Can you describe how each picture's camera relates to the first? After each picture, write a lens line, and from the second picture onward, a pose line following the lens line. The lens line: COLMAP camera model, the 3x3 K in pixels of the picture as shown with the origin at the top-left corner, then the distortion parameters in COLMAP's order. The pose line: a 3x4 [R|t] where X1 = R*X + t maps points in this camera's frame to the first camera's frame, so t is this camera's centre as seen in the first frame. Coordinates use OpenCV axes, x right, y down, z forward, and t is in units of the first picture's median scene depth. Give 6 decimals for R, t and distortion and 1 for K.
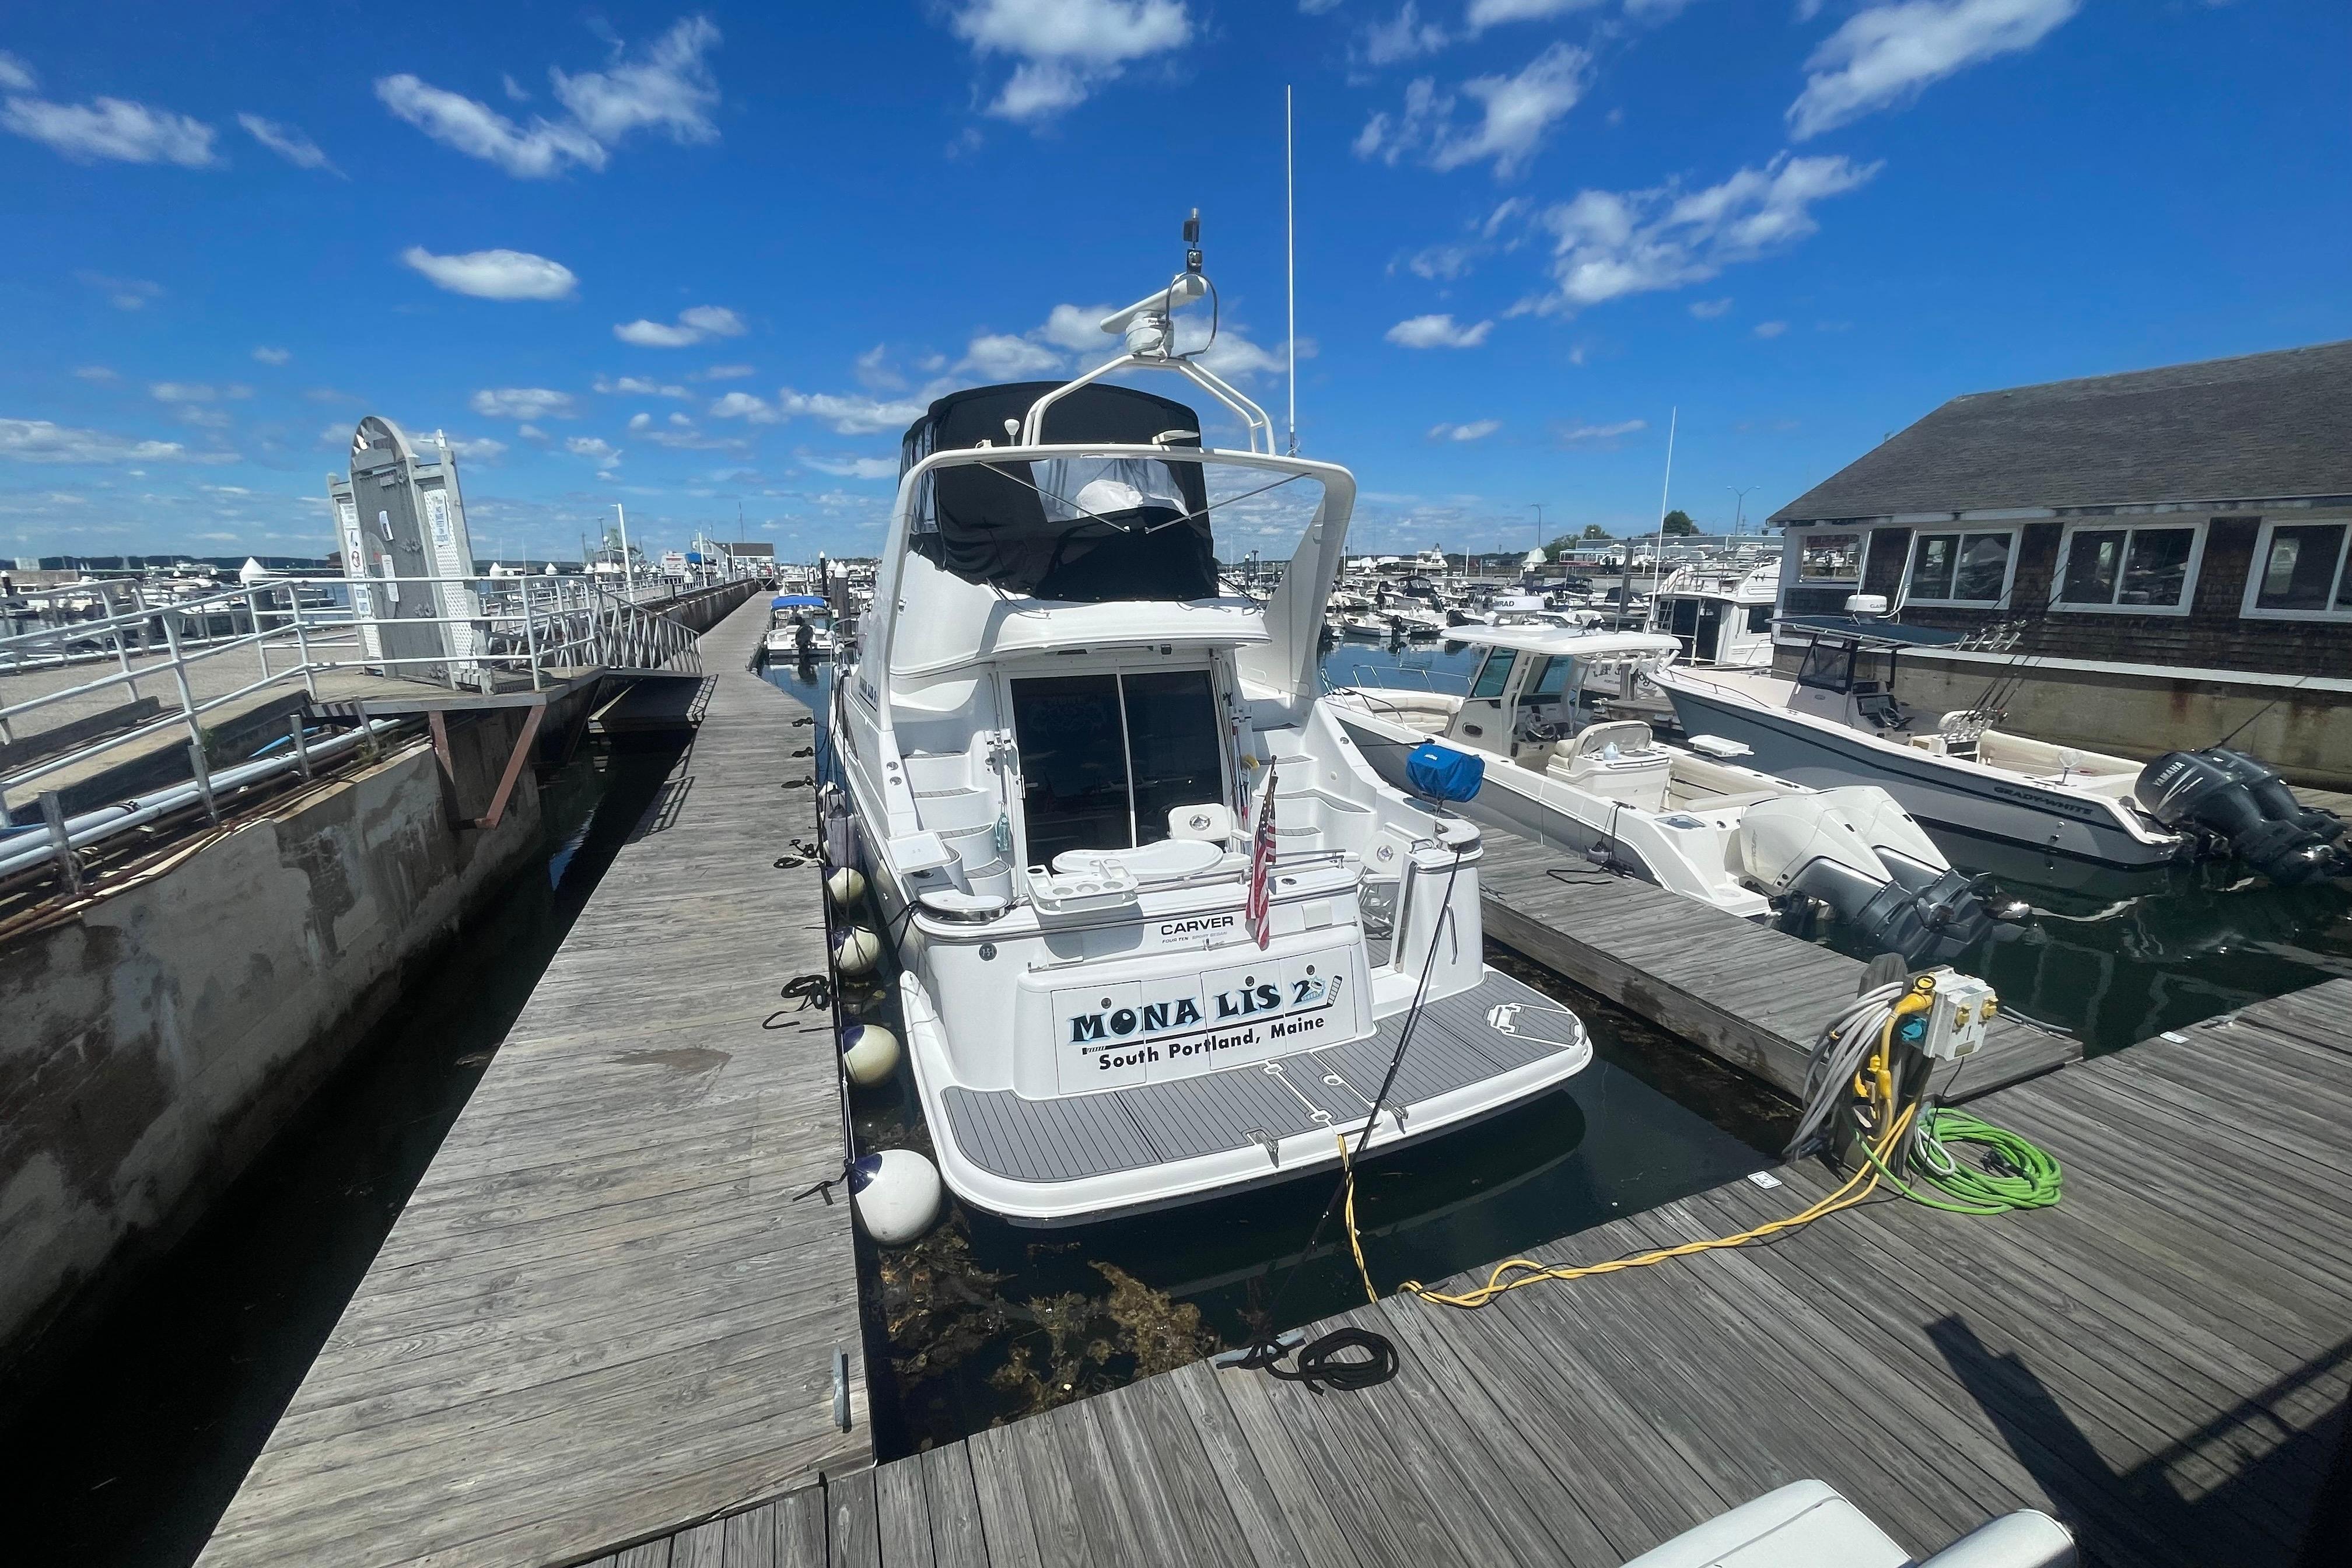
lens RADIAL K [[942.2, 0, 1176.0], [0, 942.2, 784.0], [0, 0, 1]] dist [-0.021731, -0.000187]
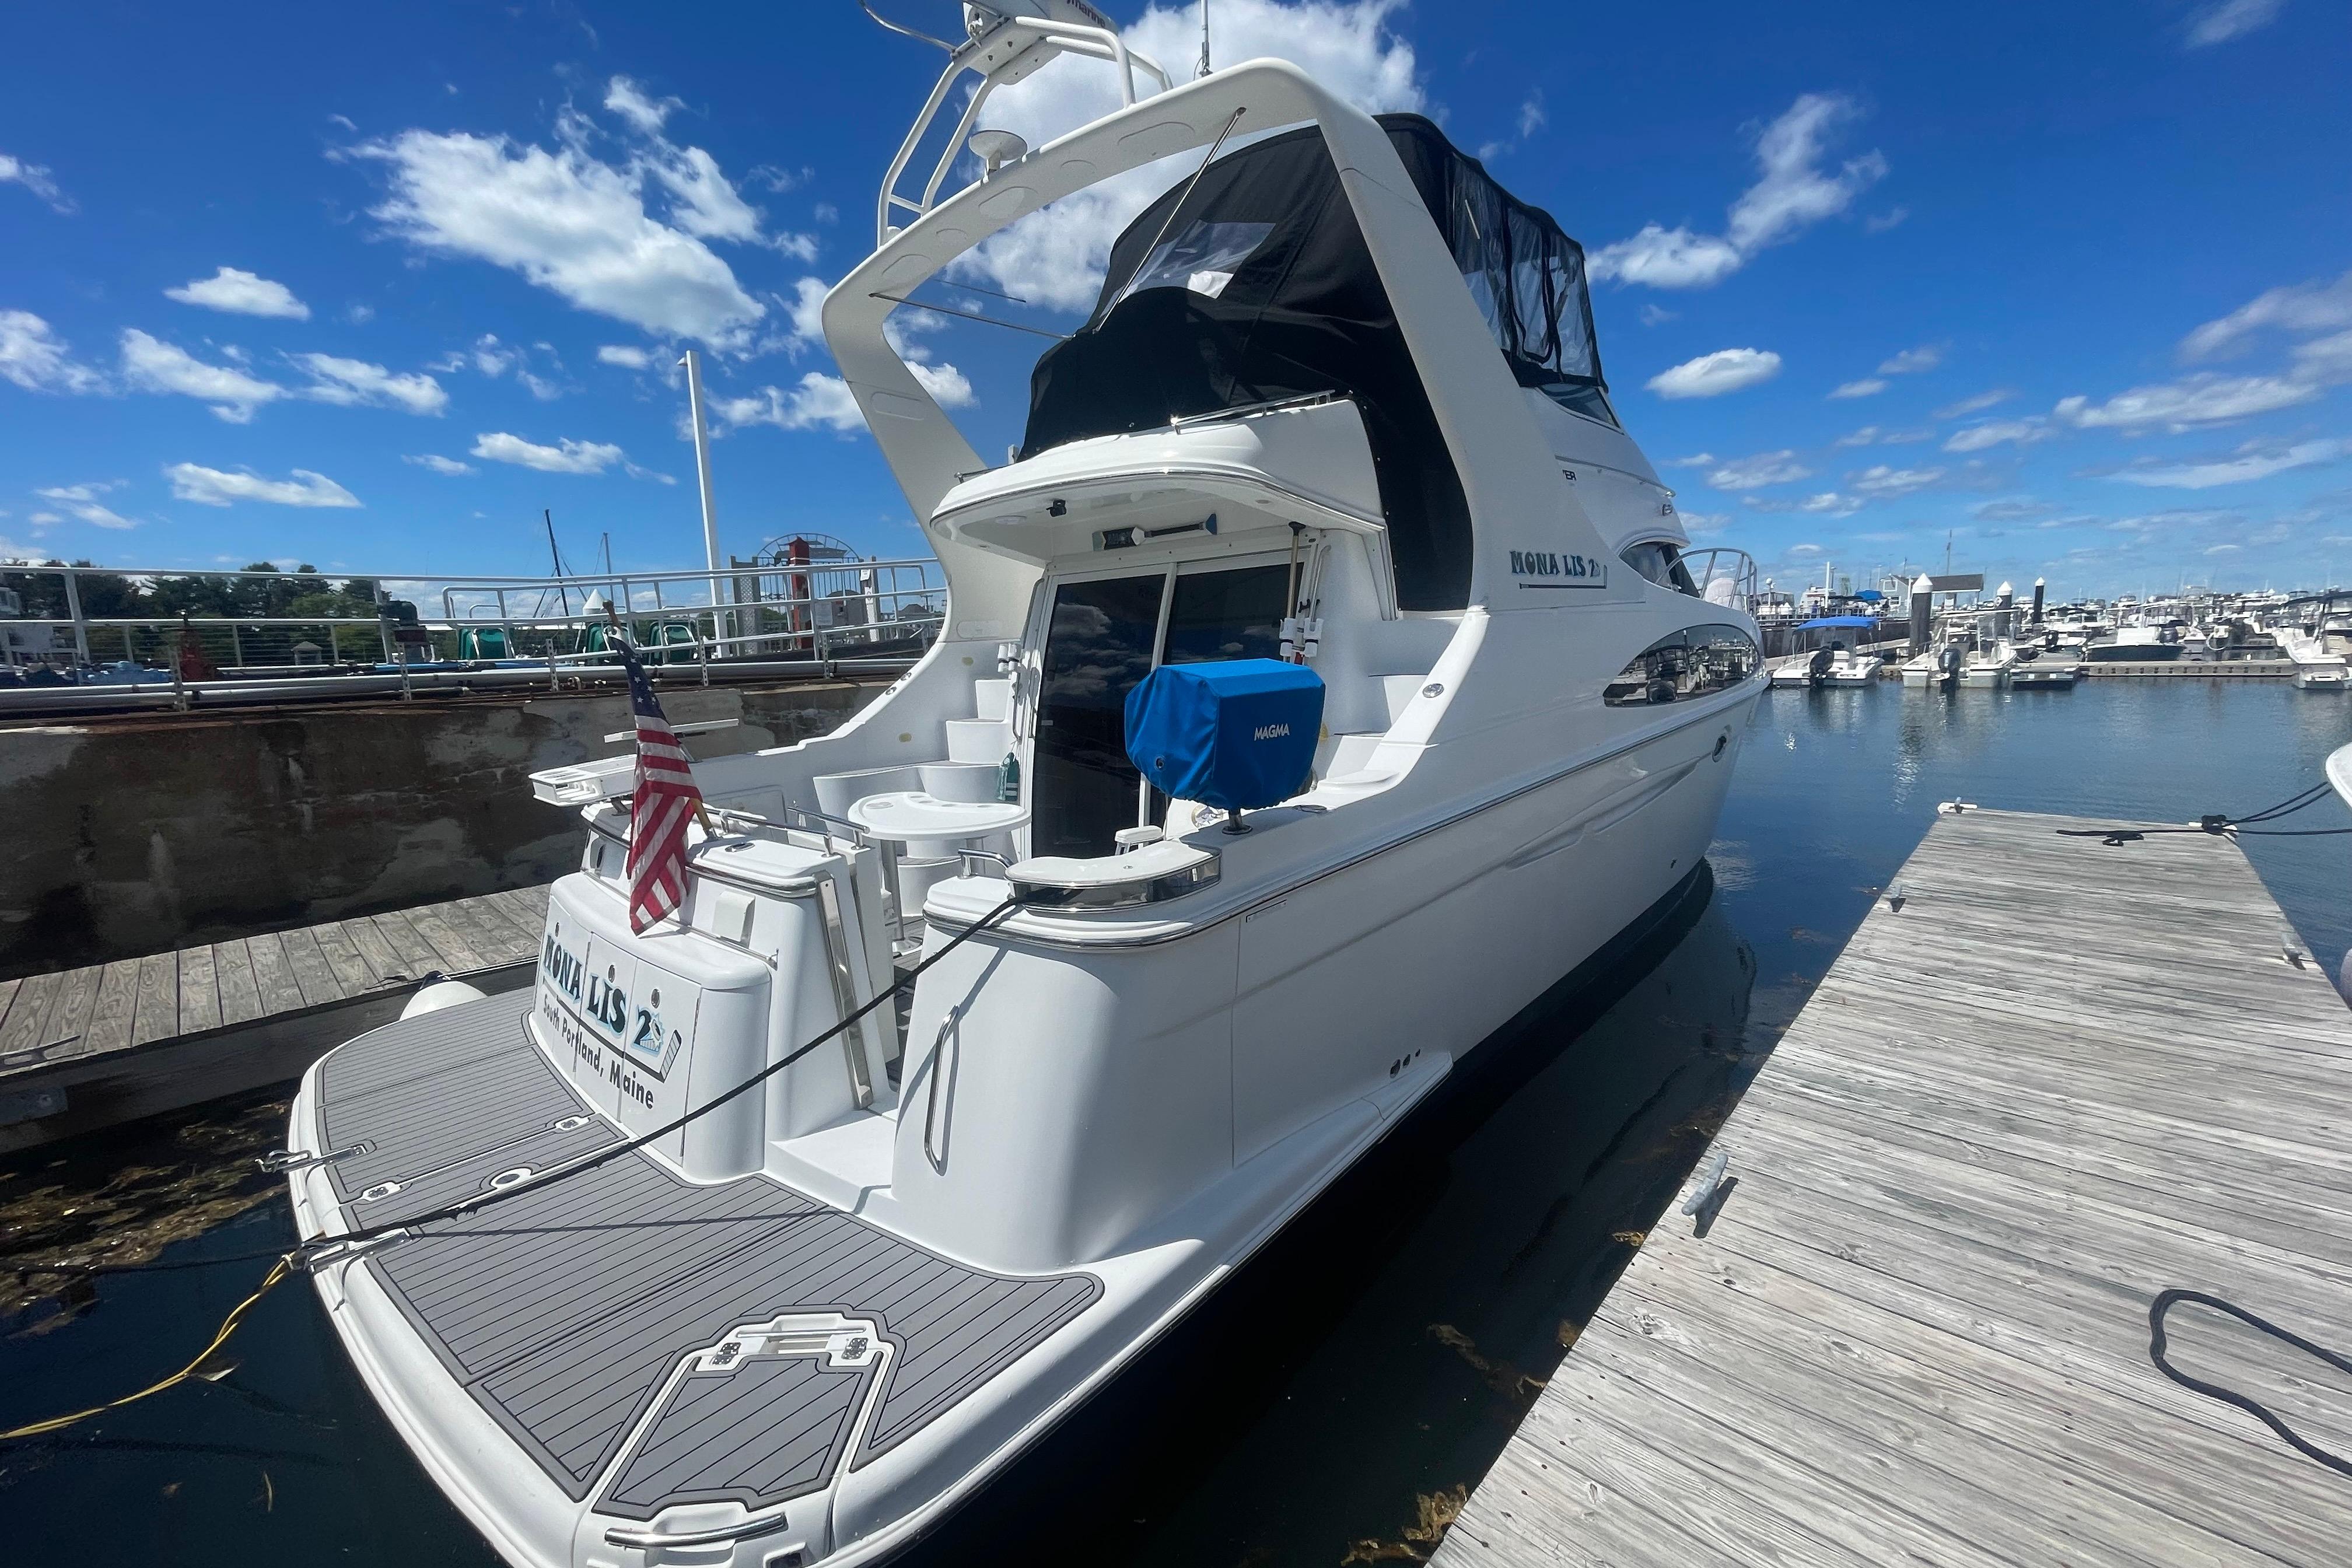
lens RADIAL K [[940.0, 0, 1178.2], [0, 940.0, 781.3], [0, 0, 1]] dist [-0.003019, -0.000041]
pose [[0.425418, 0.114479, -0.897727, 0.774129], [-0.165947, 0.985015, 0.046971, -0.006616], [0.889652, 0.128992, 0.438041, 1.038857]]
